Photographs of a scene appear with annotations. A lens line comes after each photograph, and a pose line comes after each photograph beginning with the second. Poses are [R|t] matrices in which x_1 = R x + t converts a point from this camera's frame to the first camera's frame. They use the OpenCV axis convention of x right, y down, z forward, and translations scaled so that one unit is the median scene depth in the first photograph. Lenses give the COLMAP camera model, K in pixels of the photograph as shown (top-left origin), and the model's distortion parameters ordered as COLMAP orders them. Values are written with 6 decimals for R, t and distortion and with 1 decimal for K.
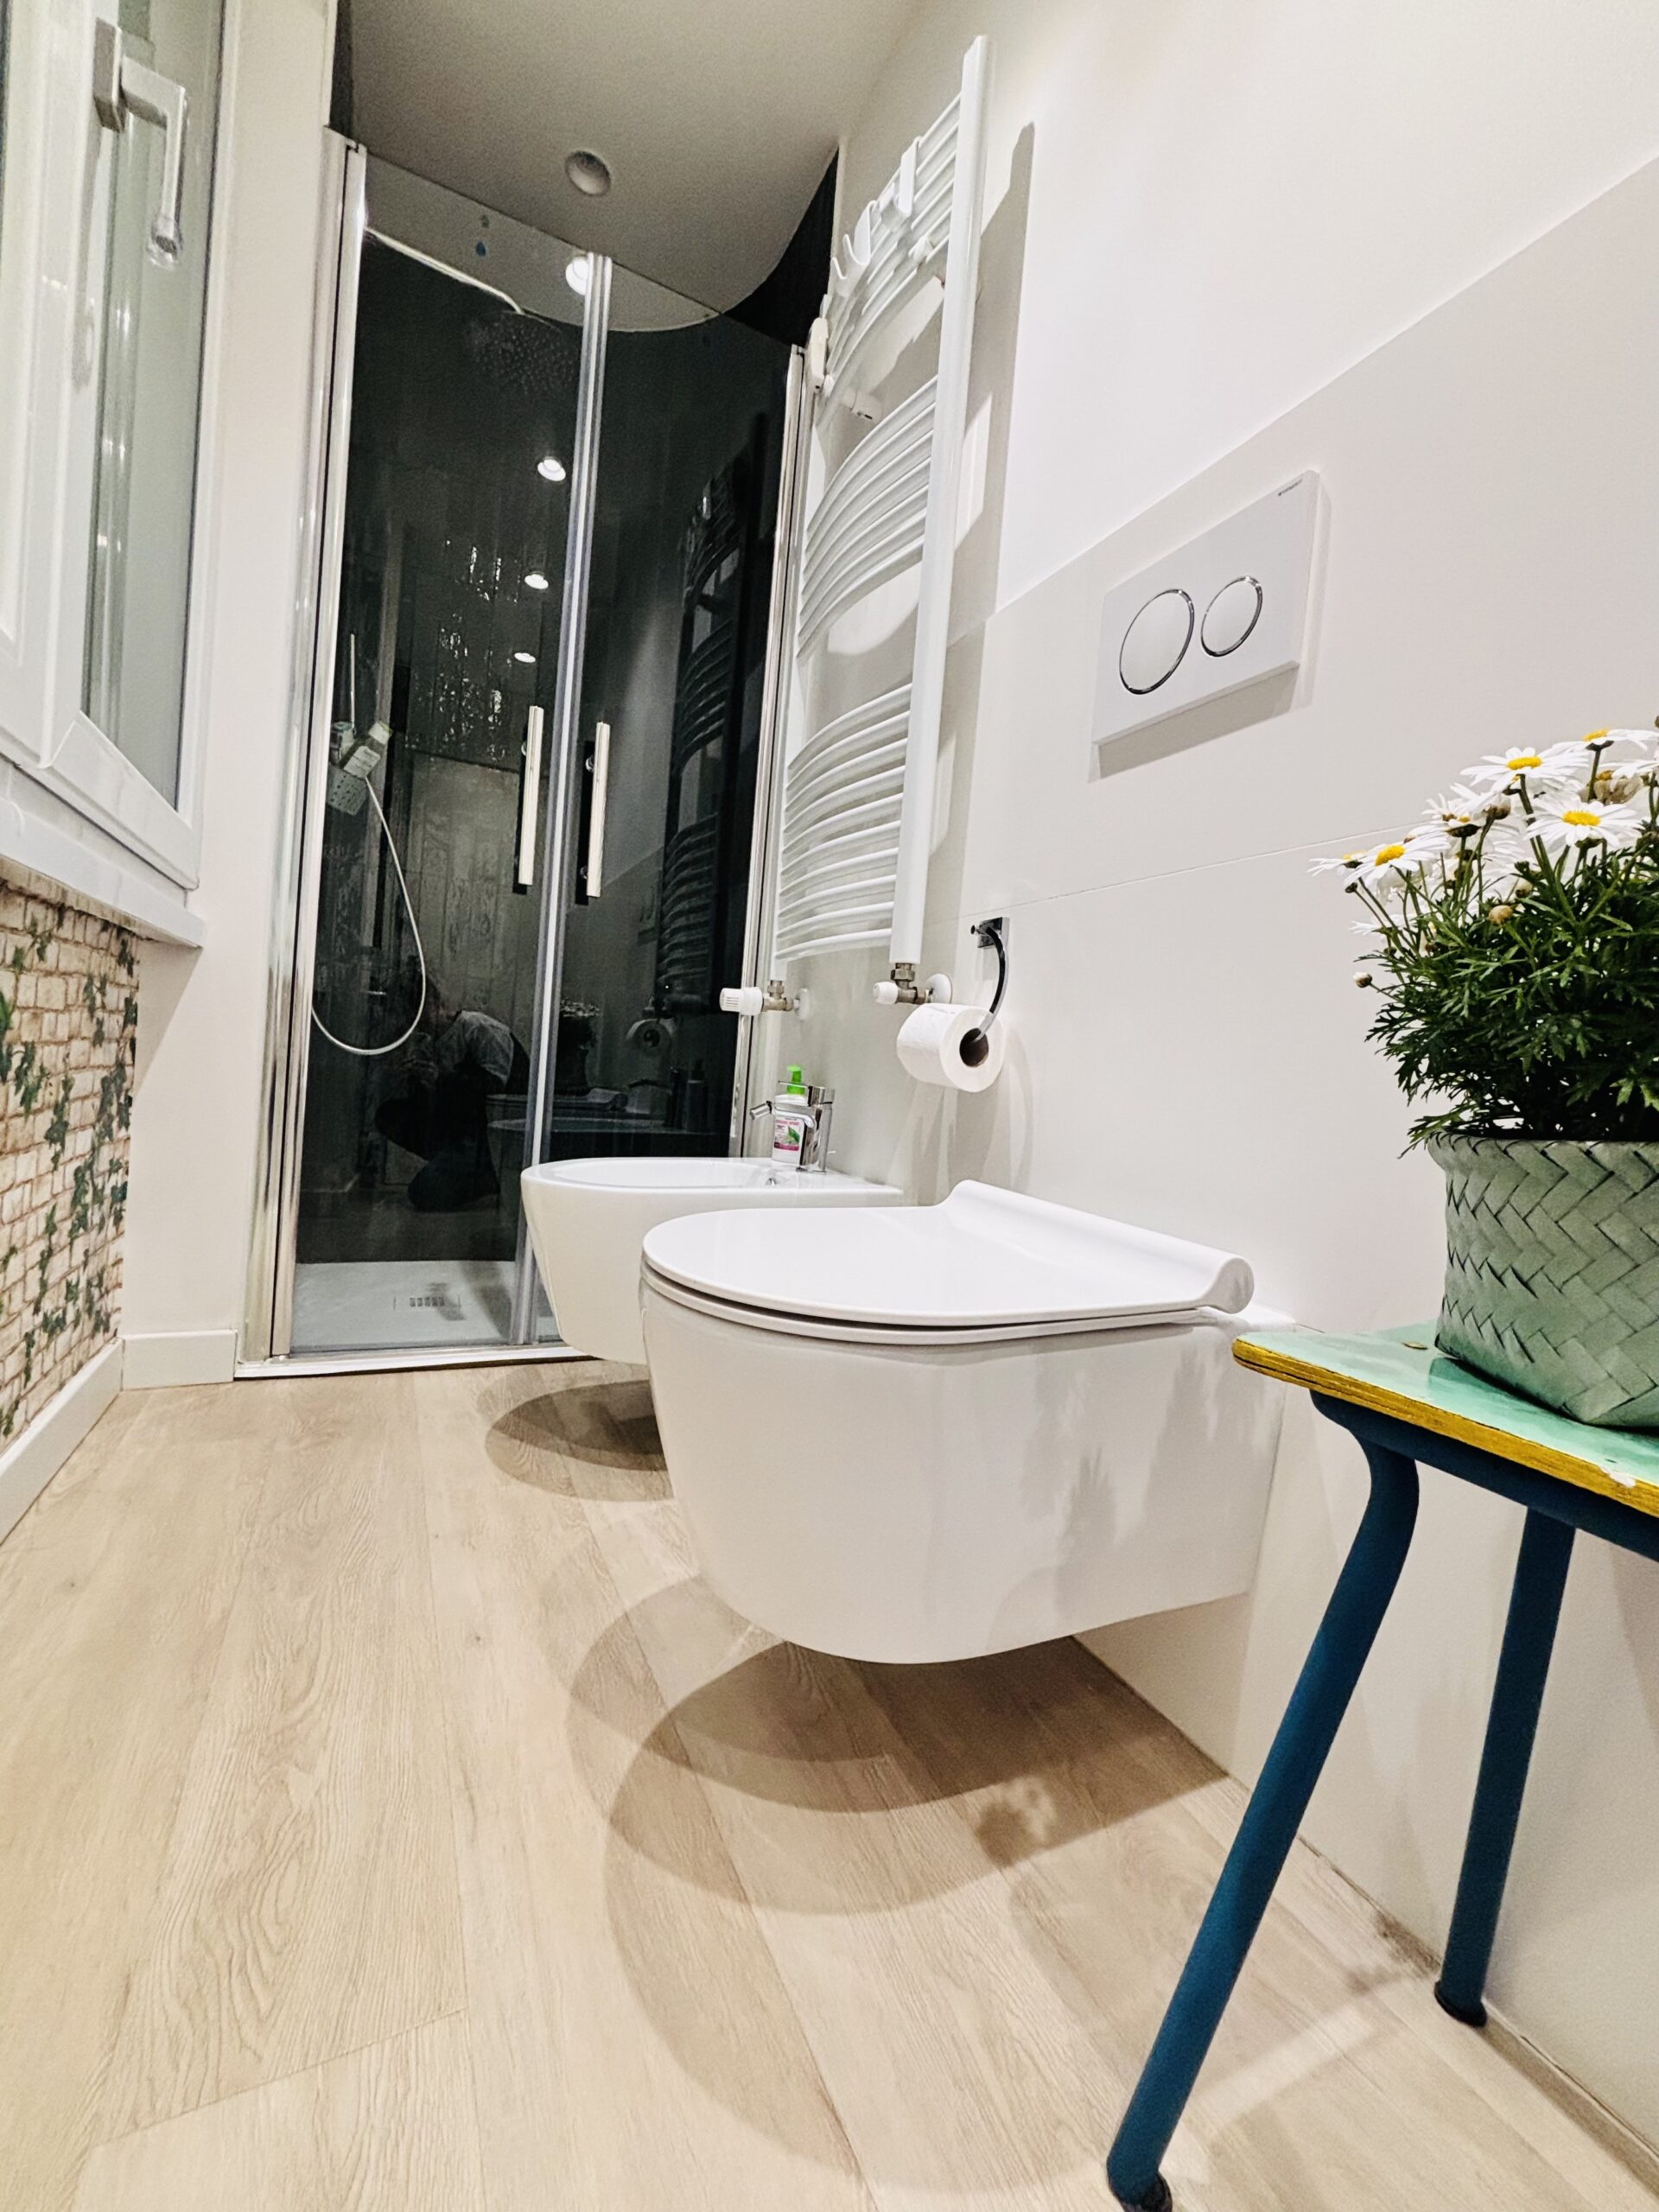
lens RADIAL K [[892.1, 0, 829.5], [0, 892.1, 1106.0], [0, 0, 1]] dist [0.006653, -0.000245]
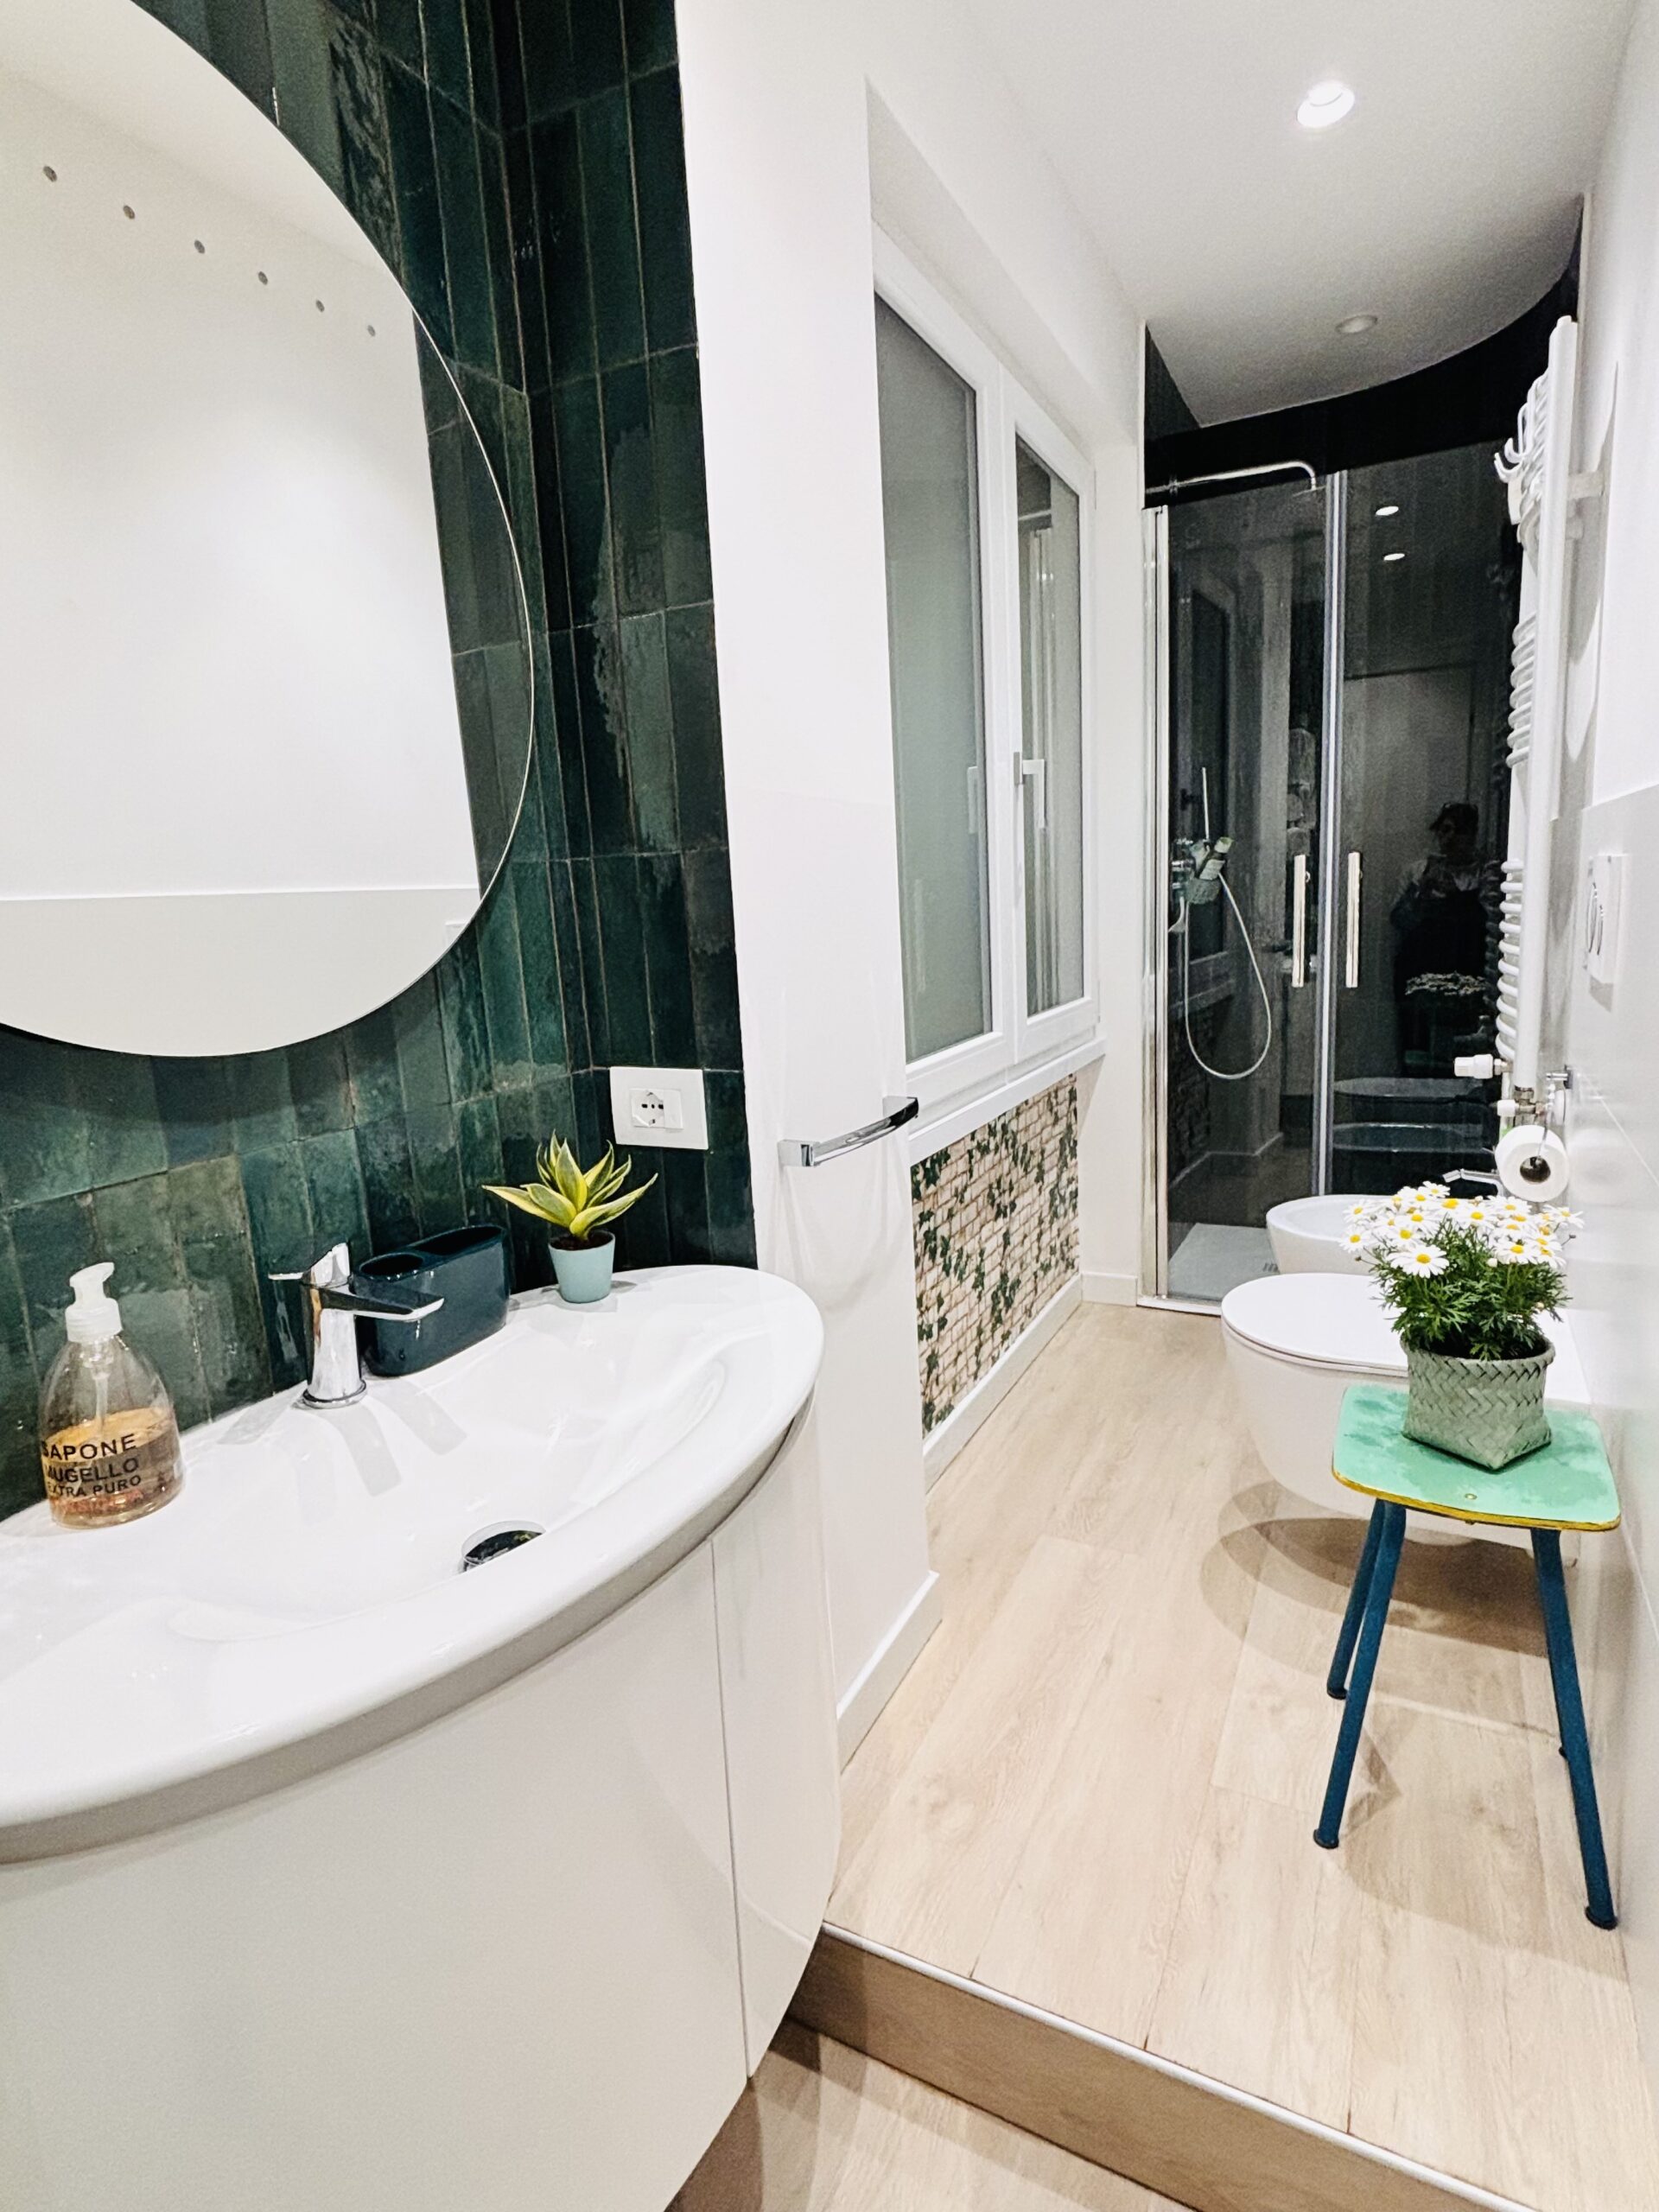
lens RADIAL K [[1129.0, 0, 798.2], [0, 1129.0, 1093.4], [0, 0, 1]] dist [0.001358, -0.000179]
pose [[0.561584, 0.023580, -0.827084, 0.886156], [0.077939, 0.993642, 0.081249, -0.382137], [0.823741, -0.110090, 0.556175, -0.804058]]
